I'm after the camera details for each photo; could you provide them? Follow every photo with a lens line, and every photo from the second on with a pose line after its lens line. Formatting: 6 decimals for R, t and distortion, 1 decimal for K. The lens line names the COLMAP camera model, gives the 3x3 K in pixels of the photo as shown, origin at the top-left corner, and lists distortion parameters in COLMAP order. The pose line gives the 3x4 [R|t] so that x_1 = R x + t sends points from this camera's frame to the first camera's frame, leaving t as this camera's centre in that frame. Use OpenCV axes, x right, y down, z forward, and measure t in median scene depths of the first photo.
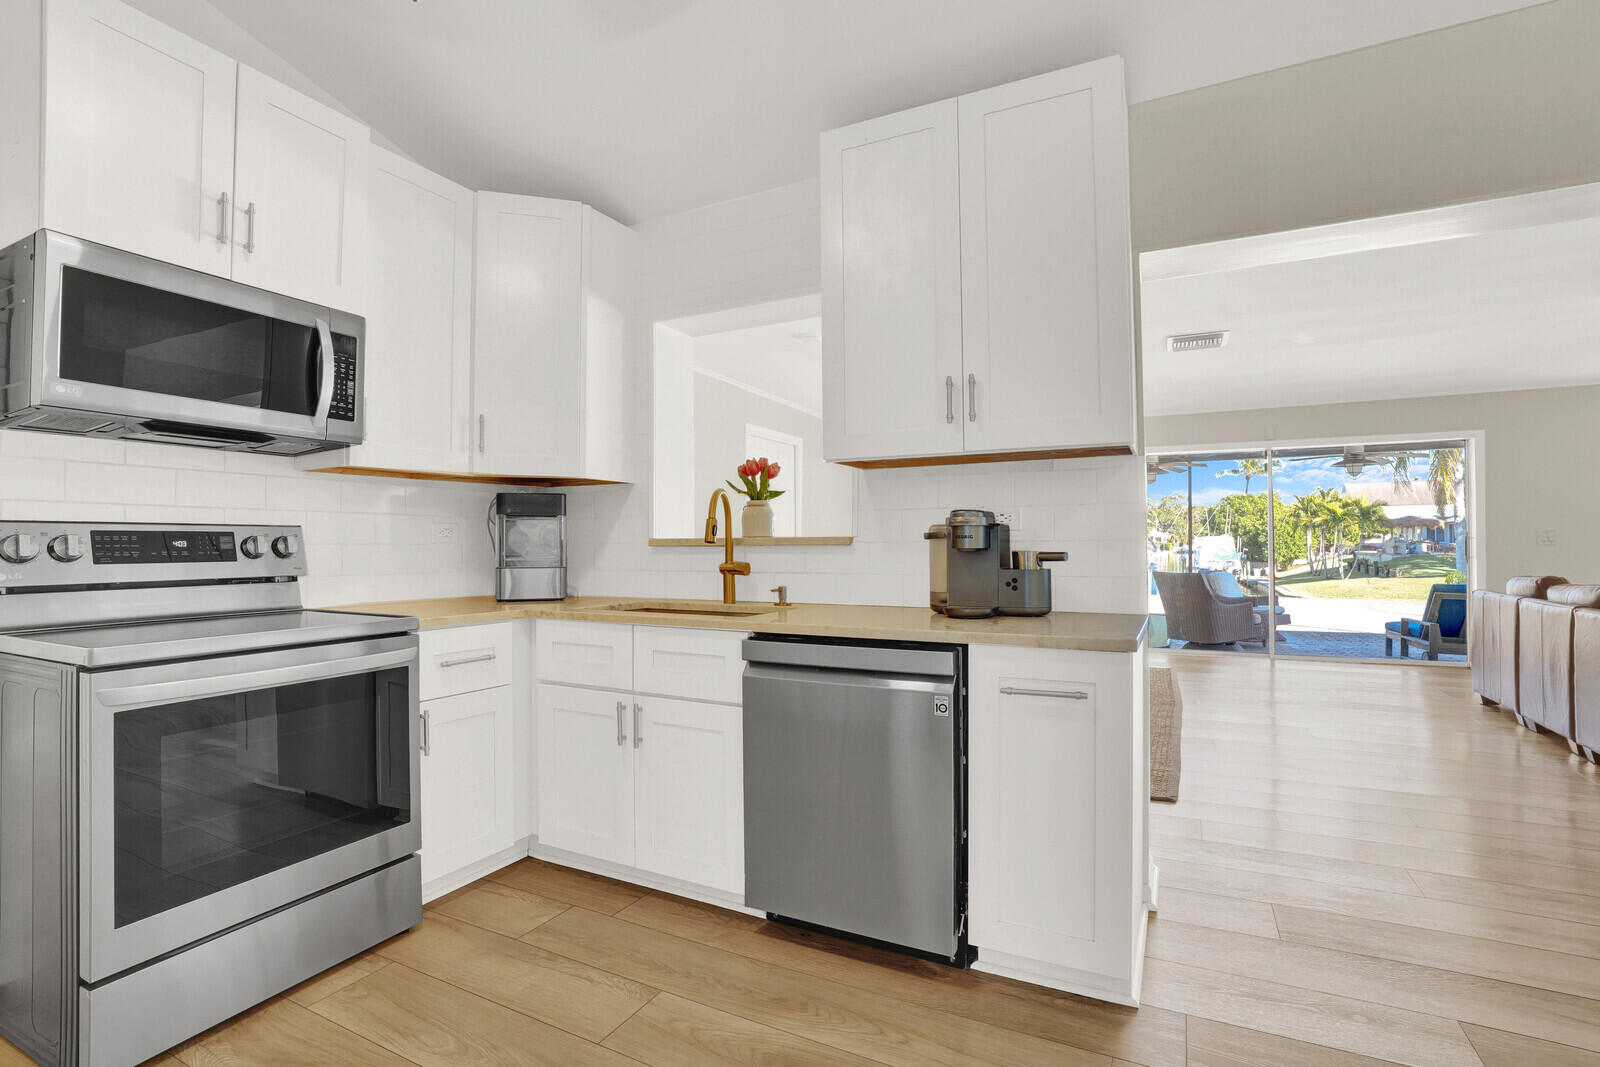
lens RADIAL K [[748.8, 0, 787.7], [0, 748.8, 528.4], [0, 0, 1]] dist [-0.069643, 0.029138]
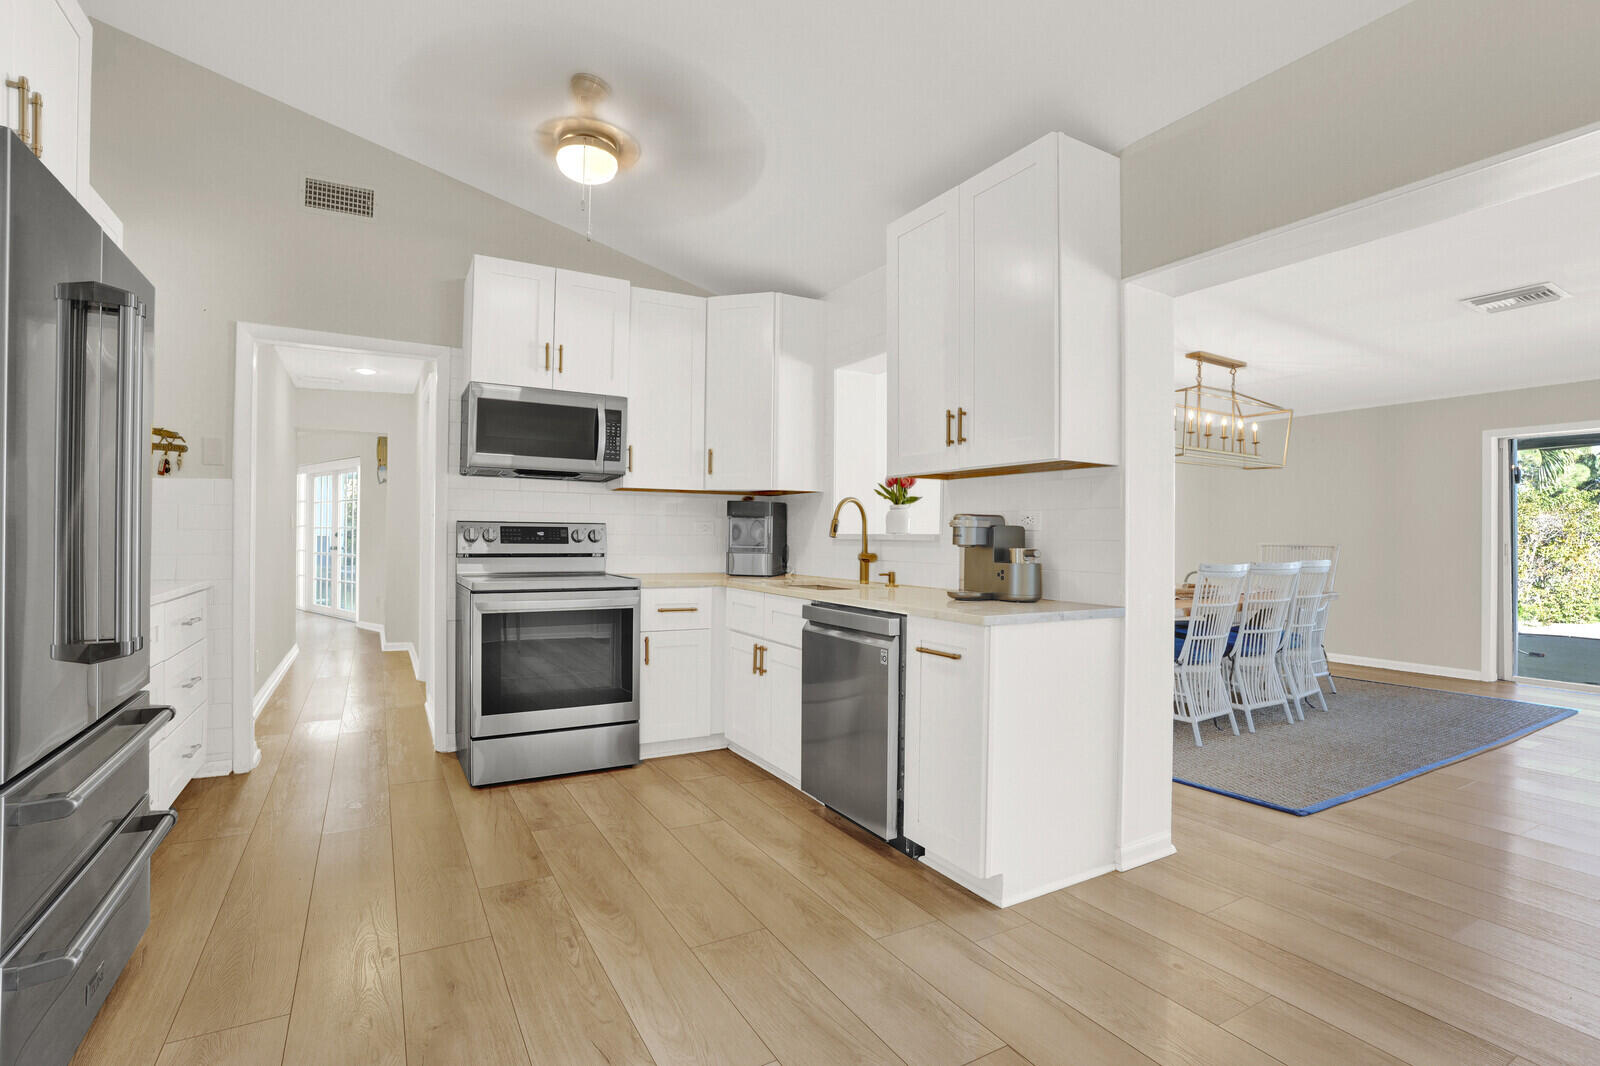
lens RADIAL K [[748.8, 0, 787.7], [0, 748.8, 527.9], [0, 0, 1]] dist [-0.069643, 0.029138]
pose [[0.836316, 0.008417, -0.548183, 0.673142], [-0.003854, 0.999948, 0.009474, -0.012261], [0.548234, -0.005811, 0.836305, -0.215751]]
